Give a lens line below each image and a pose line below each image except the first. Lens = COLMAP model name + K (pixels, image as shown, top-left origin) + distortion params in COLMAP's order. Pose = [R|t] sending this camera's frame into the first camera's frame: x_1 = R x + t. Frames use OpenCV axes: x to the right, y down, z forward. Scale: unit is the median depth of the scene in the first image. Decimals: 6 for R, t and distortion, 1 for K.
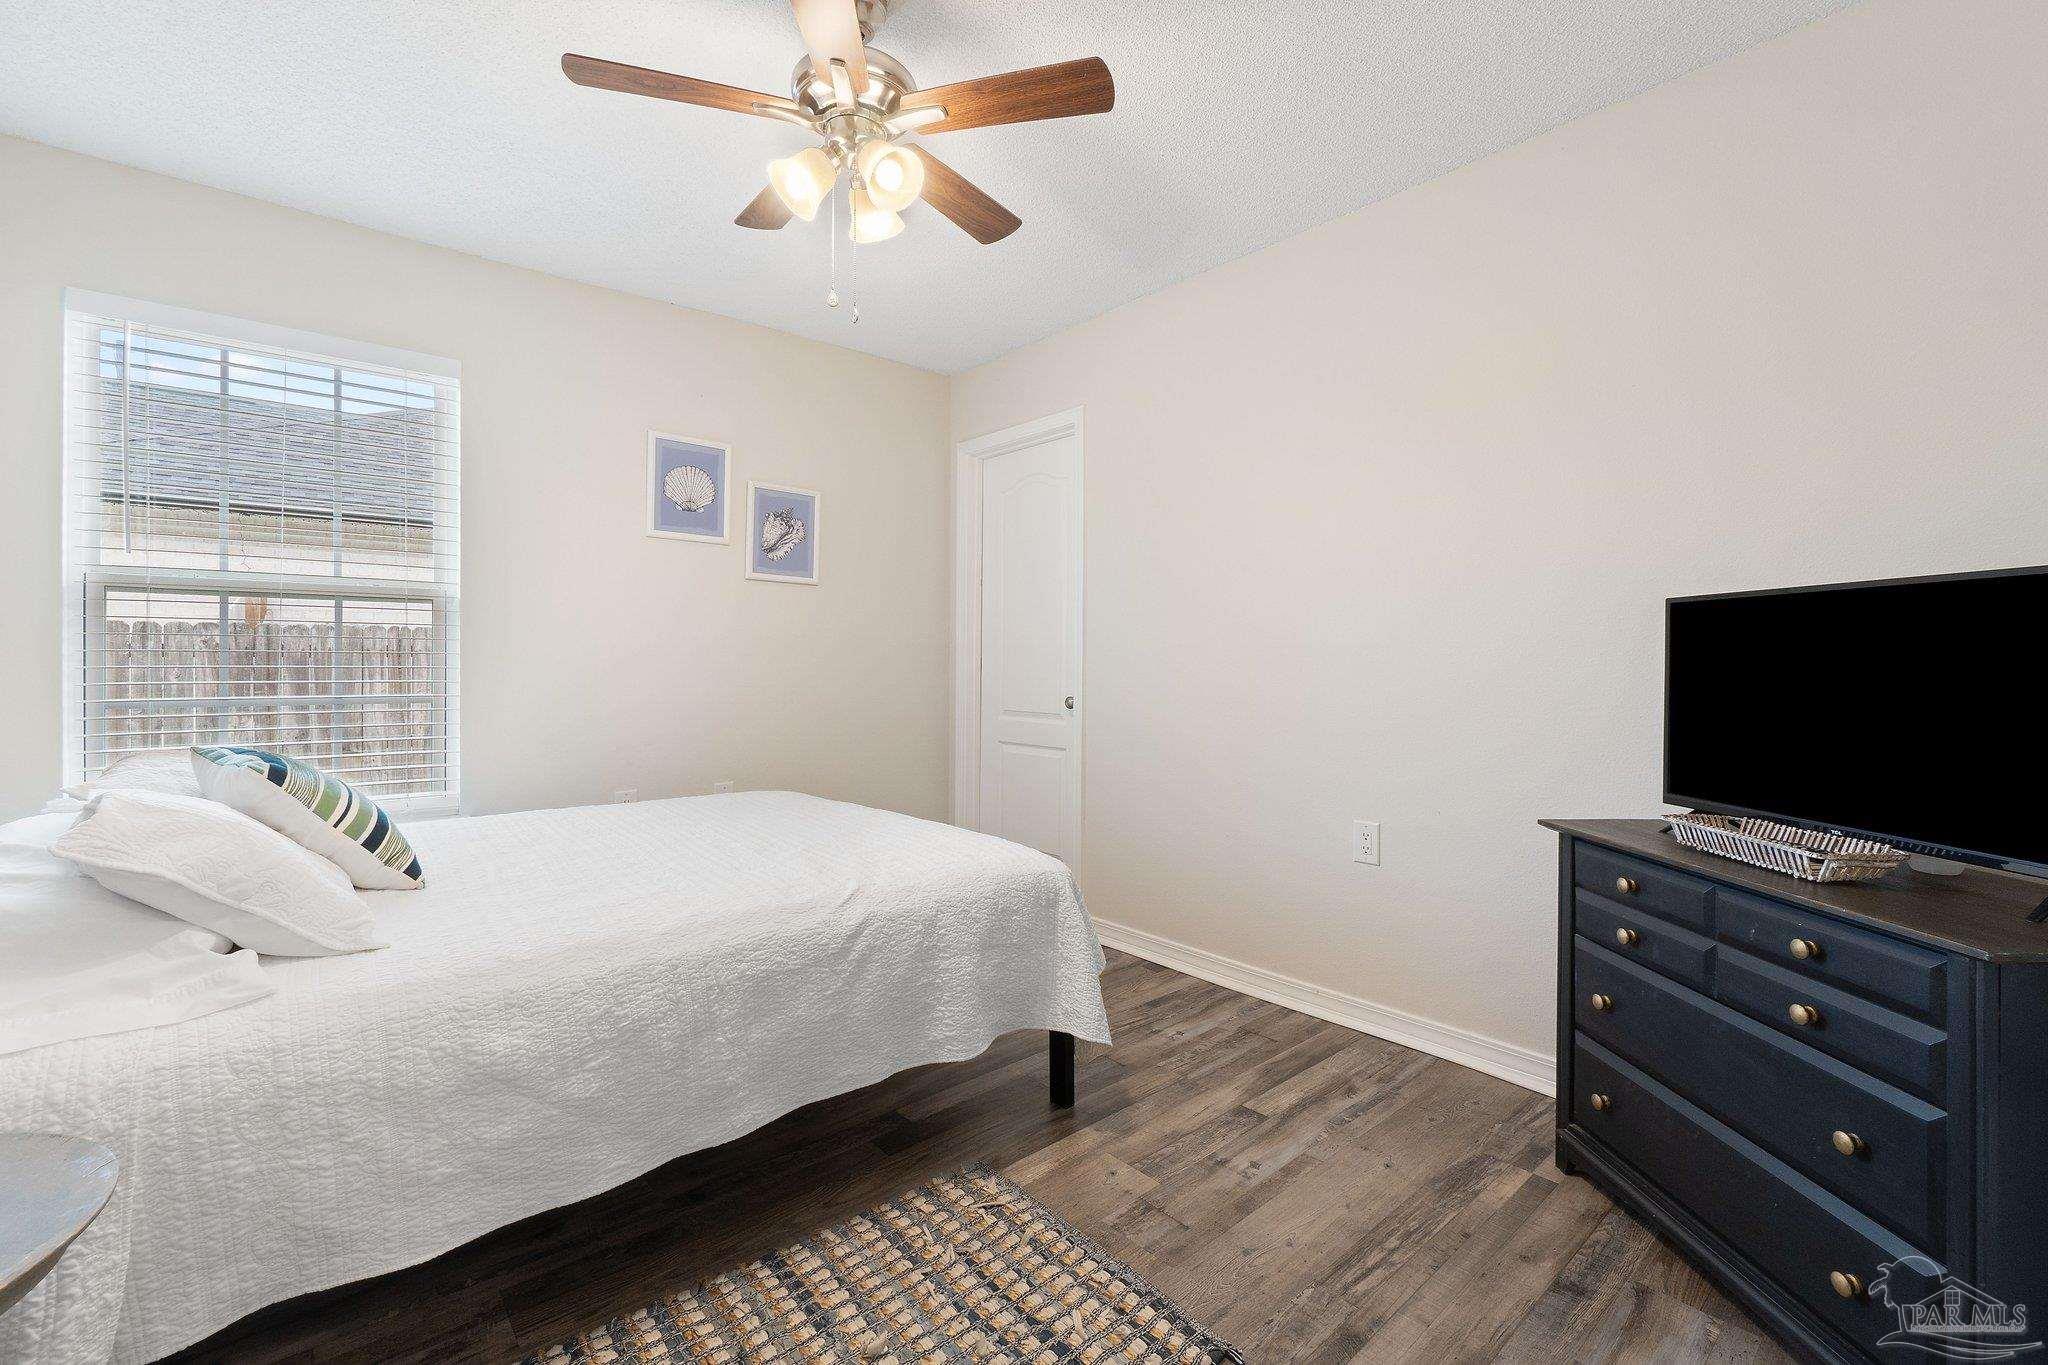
lens RADIAL K [[880.3, 0, 1024.3], [0, 880.3, 670.8], [0, 0, 1]] dist [-0.004711, 0.000880]
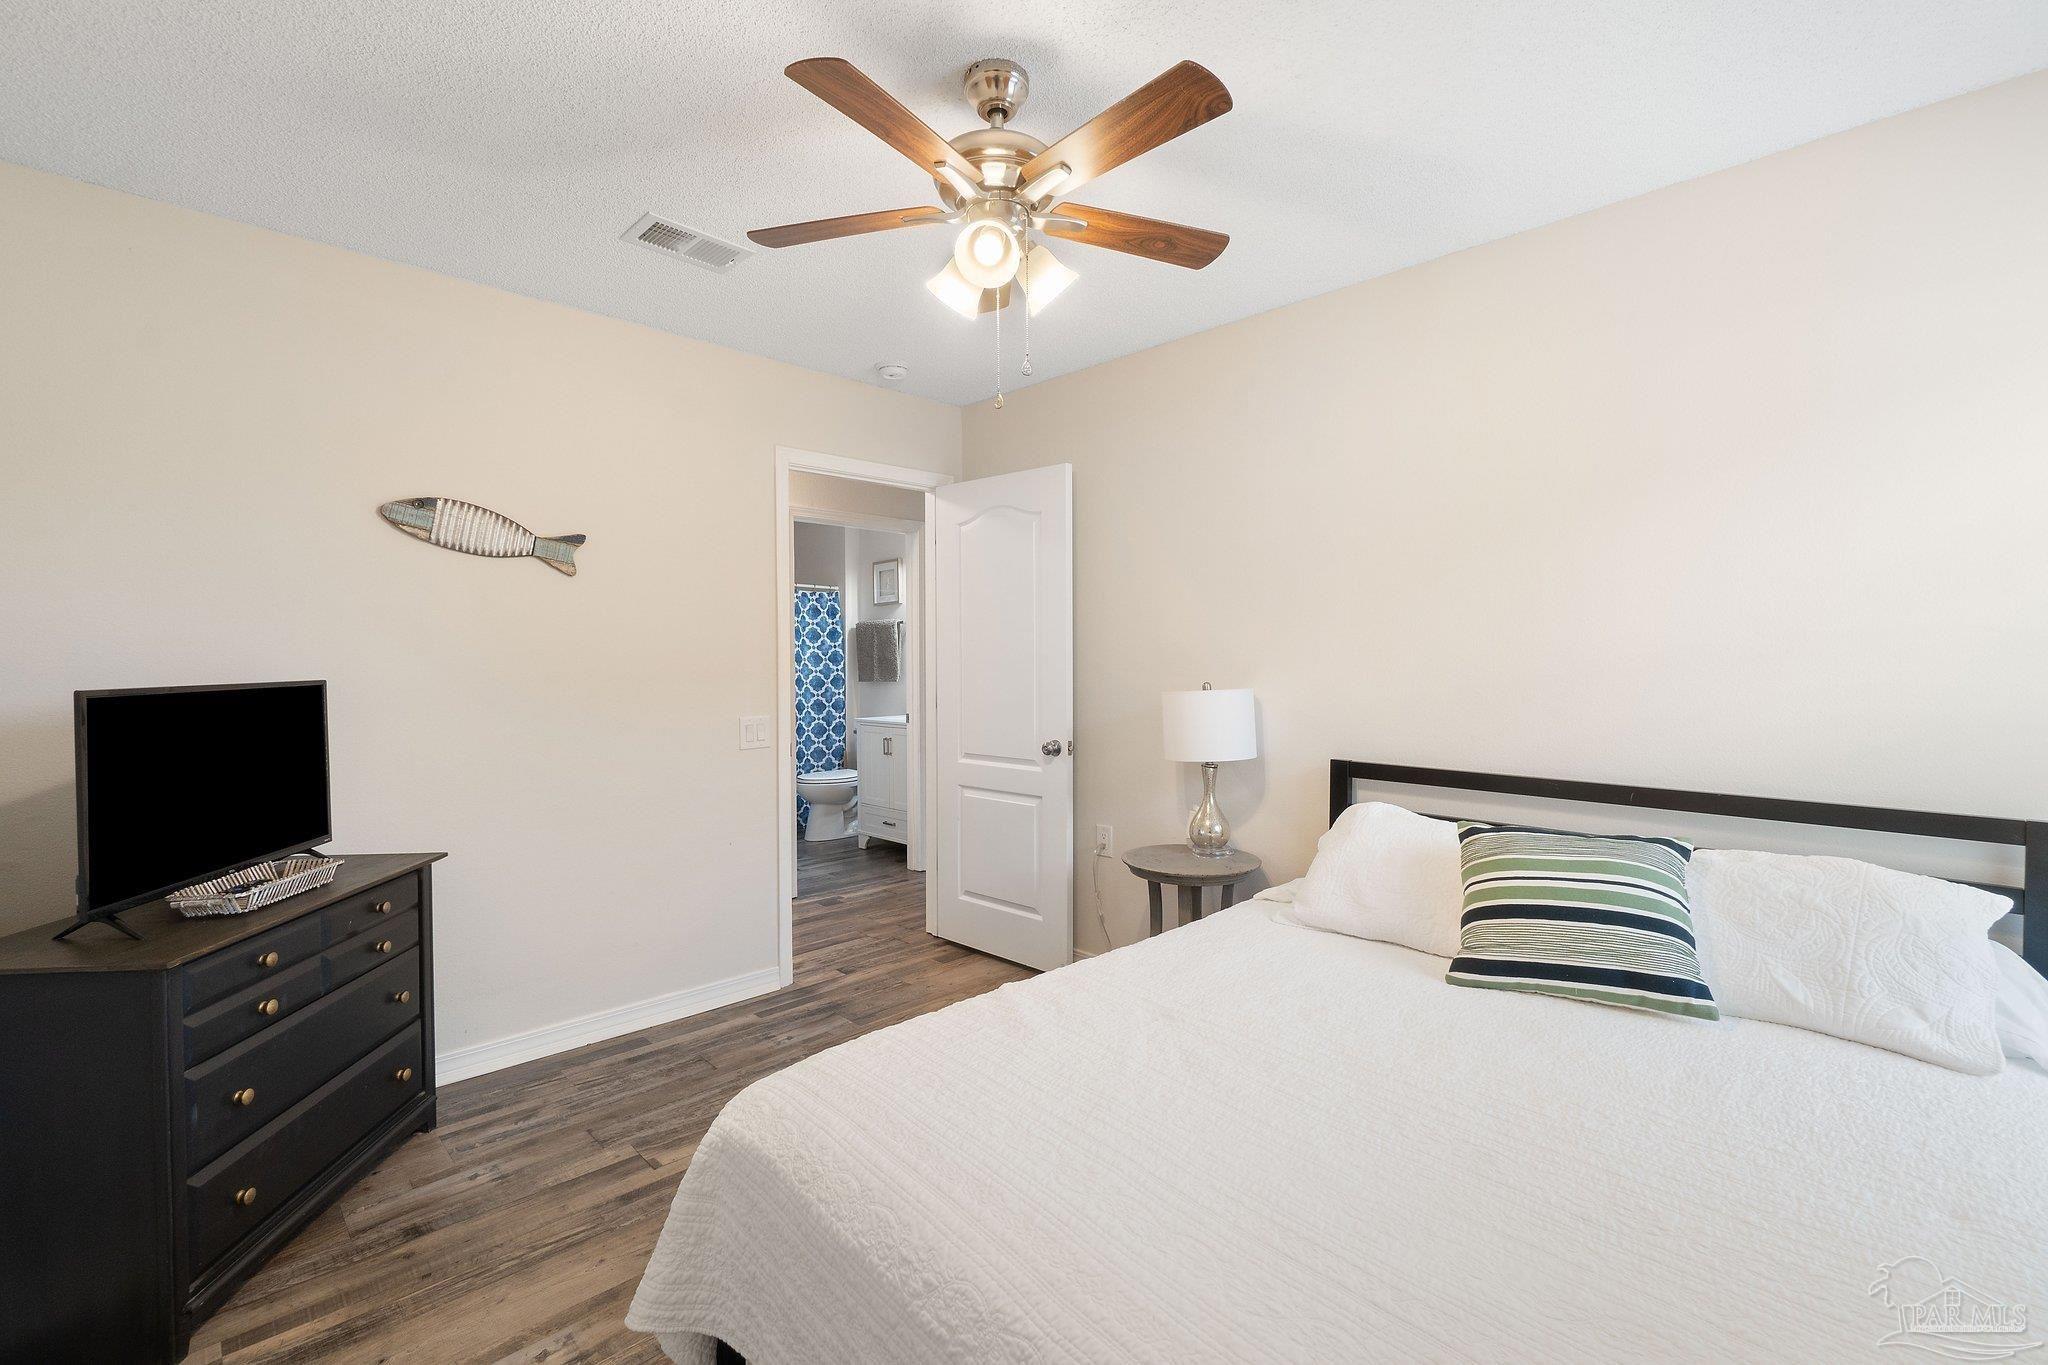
lens RADIAL K [[880.3, 0, 1024.3], [0, 880.3, 670.8], [0, 0, 1]] dist [-0.004711, 0.000880]
pose [[-0.996769, 0.002666, -0.080277, -0.164700], [0.001612, 0.999912, 0.013202, -0.131506], [0.080305, 0.013030, -0.996685, 2.279987]]
